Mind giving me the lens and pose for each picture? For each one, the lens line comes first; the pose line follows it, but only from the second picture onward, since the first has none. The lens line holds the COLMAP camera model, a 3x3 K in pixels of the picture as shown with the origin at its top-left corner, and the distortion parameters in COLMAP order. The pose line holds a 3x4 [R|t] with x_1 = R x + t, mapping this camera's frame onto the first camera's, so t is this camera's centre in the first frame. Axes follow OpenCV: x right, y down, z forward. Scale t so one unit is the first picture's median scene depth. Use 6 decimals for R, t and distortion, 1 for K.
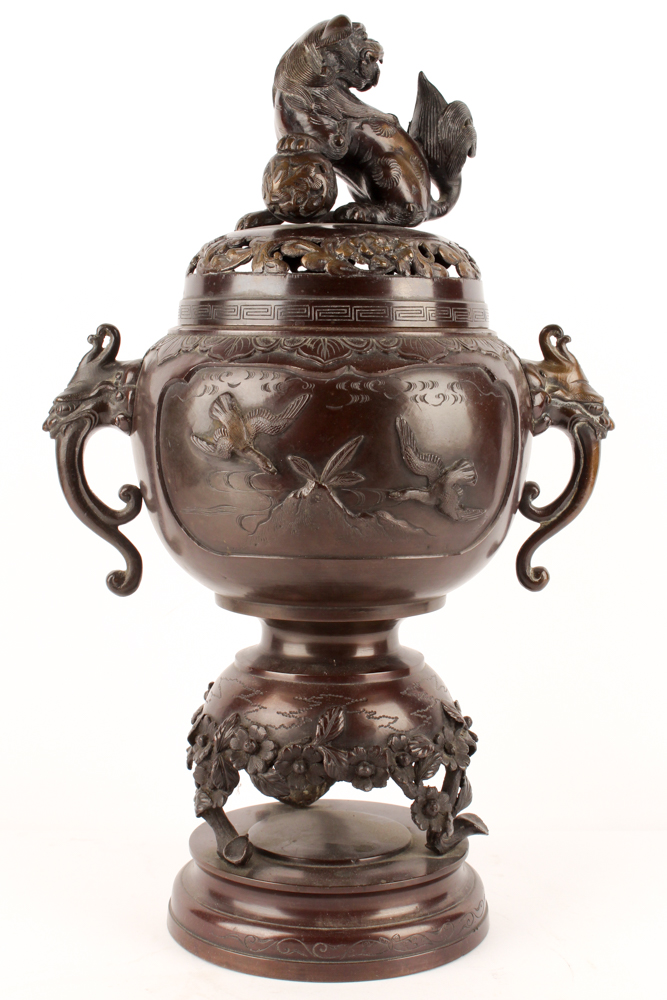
lens RADIAL K [[998.8, 0, 333.5], [0, 998.8, 500.0], [0, 0, 1]] dist [0.001712, 0.006358]
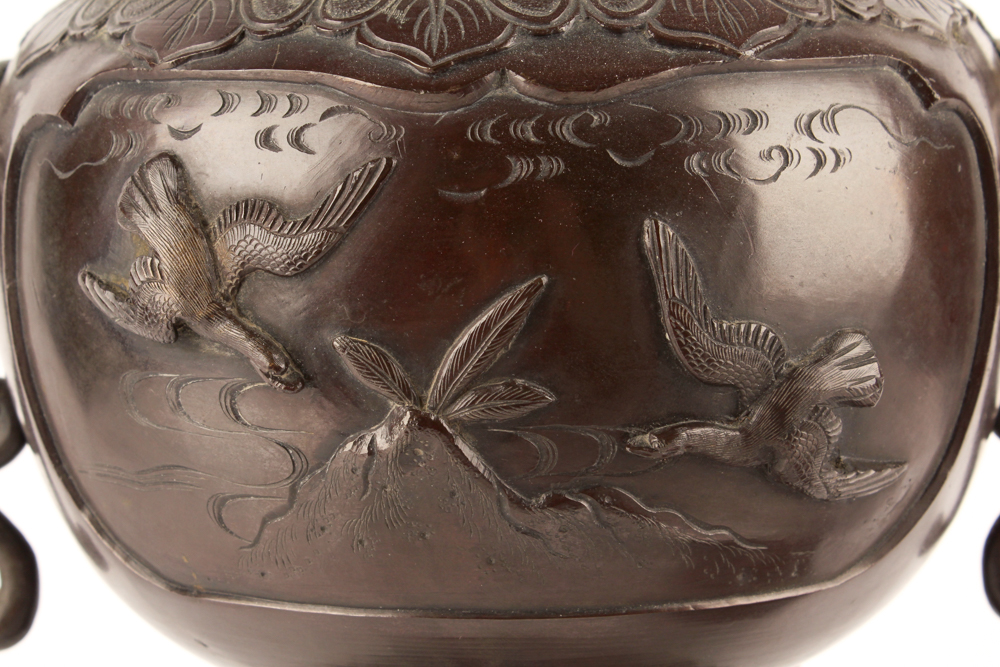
lens RADIAL K [[1891.9, 0, 500.0], [0, 1891.9, 333.5], [0, 0, 1]] dist [0.013718, -0.004918]
pose [[0.998151, -0.010567, -0.059854, 0.051065], [0.011397, 0.999844, 0.013531, -0.052248], [0.059702, -0.014188, 0.998115, 0.342048]]
